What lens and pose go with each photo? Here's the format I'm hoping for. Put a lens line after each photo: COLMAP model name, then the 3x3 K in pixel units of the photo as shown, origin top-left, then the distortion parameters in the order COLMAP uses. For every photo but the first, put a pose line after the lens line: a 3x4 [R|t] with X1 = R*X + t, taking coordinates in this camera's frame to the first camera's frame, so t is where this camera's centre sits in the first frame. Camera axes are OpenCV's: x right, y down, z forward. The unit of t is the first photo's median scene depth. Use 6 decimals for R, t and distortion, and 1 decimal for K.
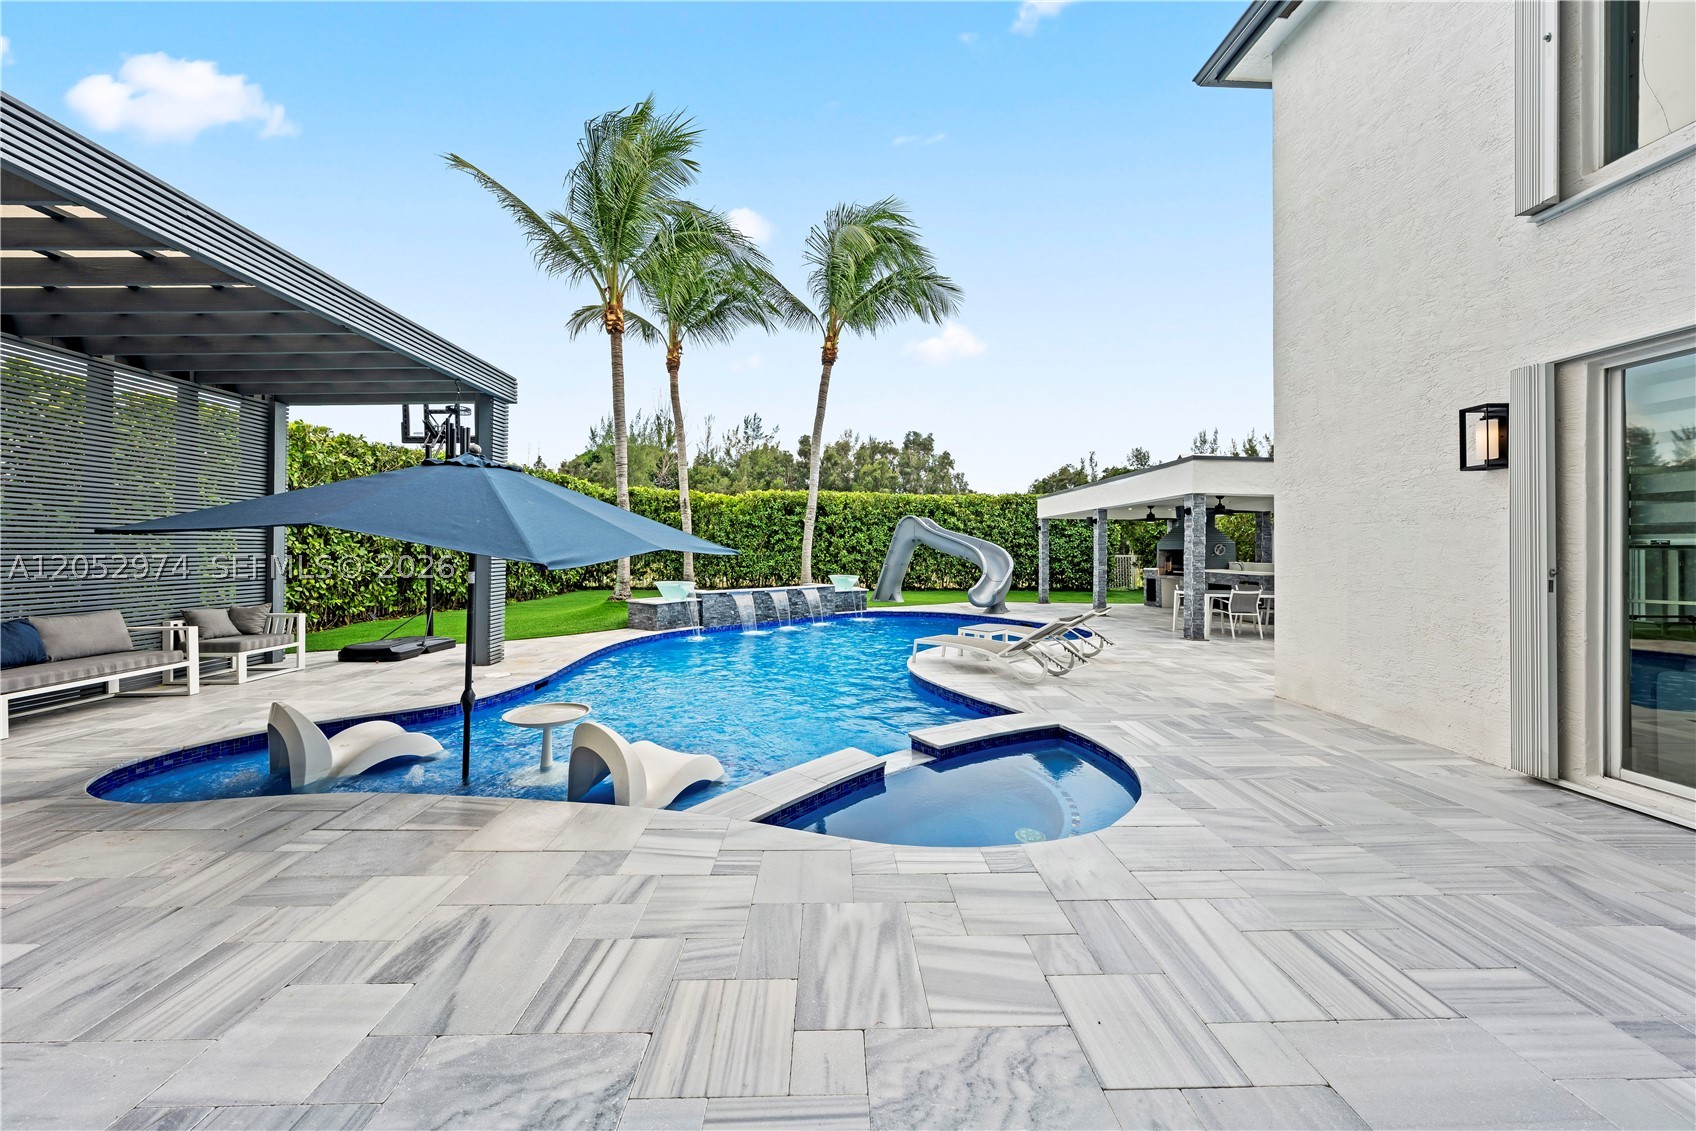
lens RADIAL K [[577.9, 0, 845.2], [0, 577.9, 547.6], [0, 0, 1]] dist [-0.001701, -0.000076]
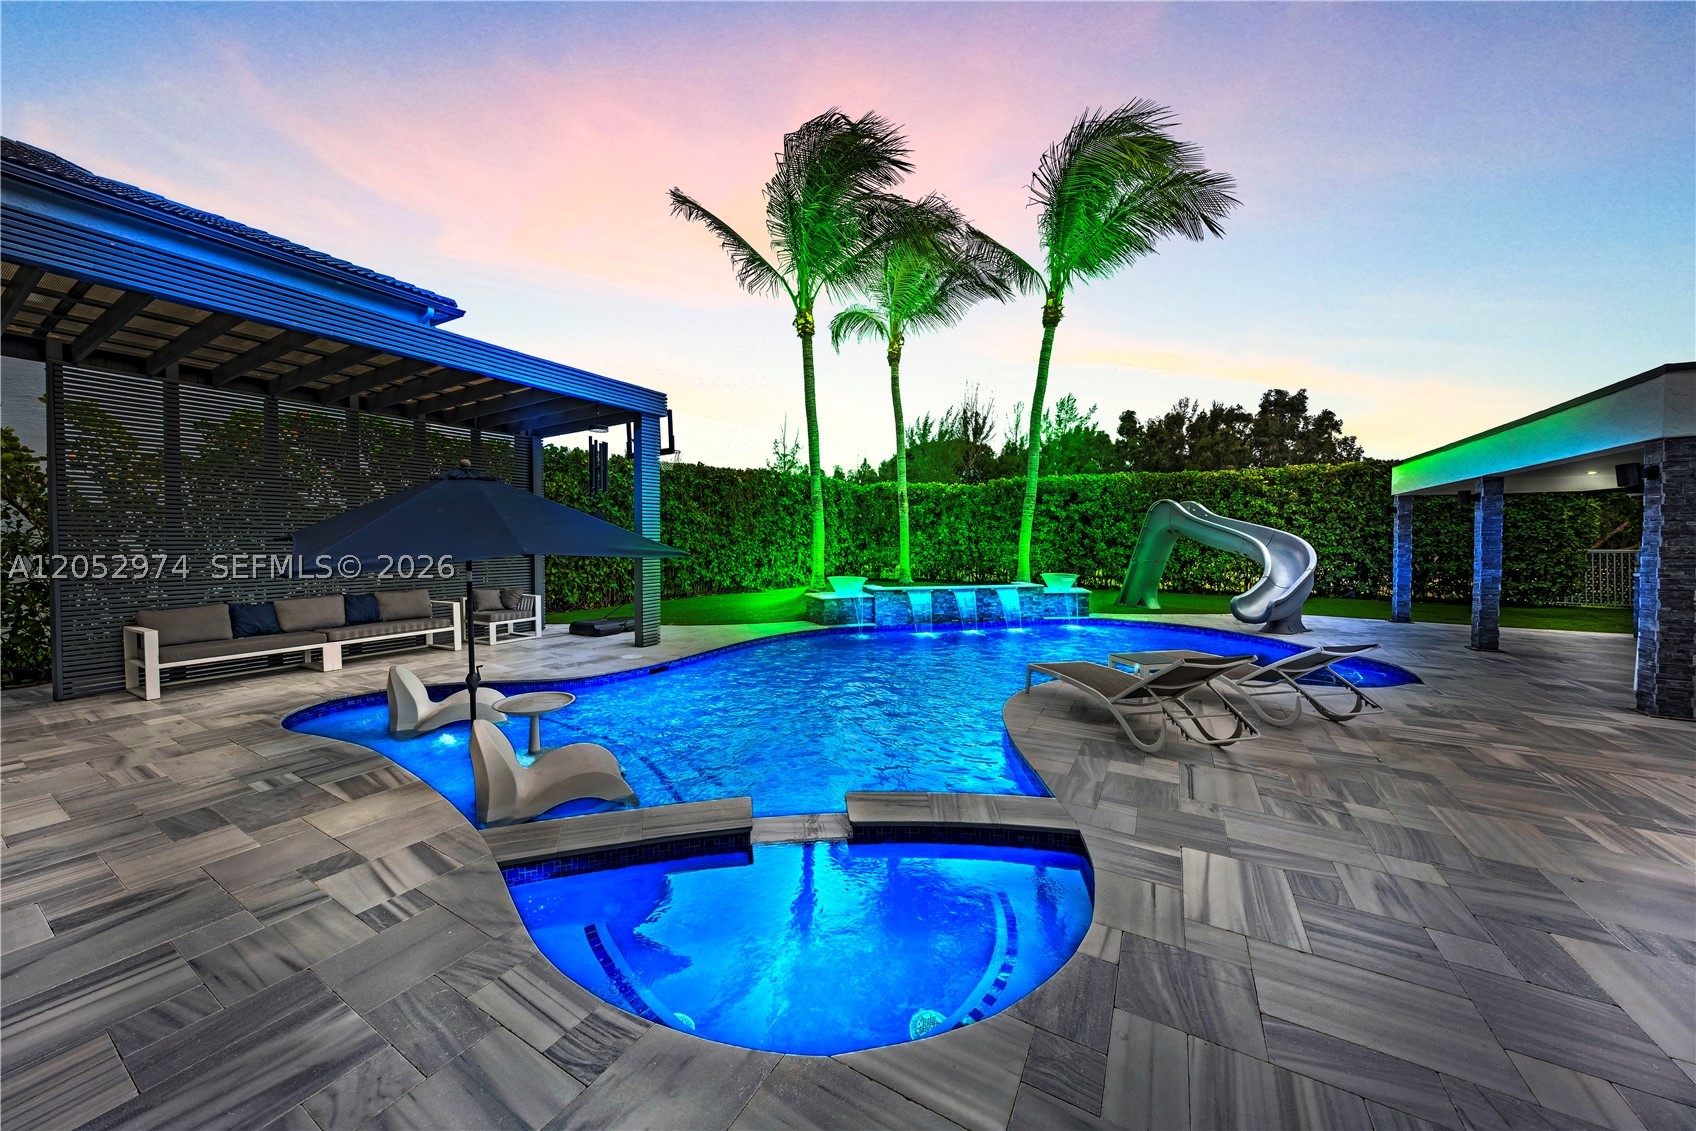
lens RADIAL K [[573.1, 0, 846.0], [0, 573.1, 558.5], [0, 0, 1]] dist [-0.002202, -0.000172]
pose [[0.853462, 0.012099, -0.521015, 0.168964], [0.006505, 0.999405, 0.033865, -0.005086], [0.521115, -0.032291, 0.852875, 0.121769]]
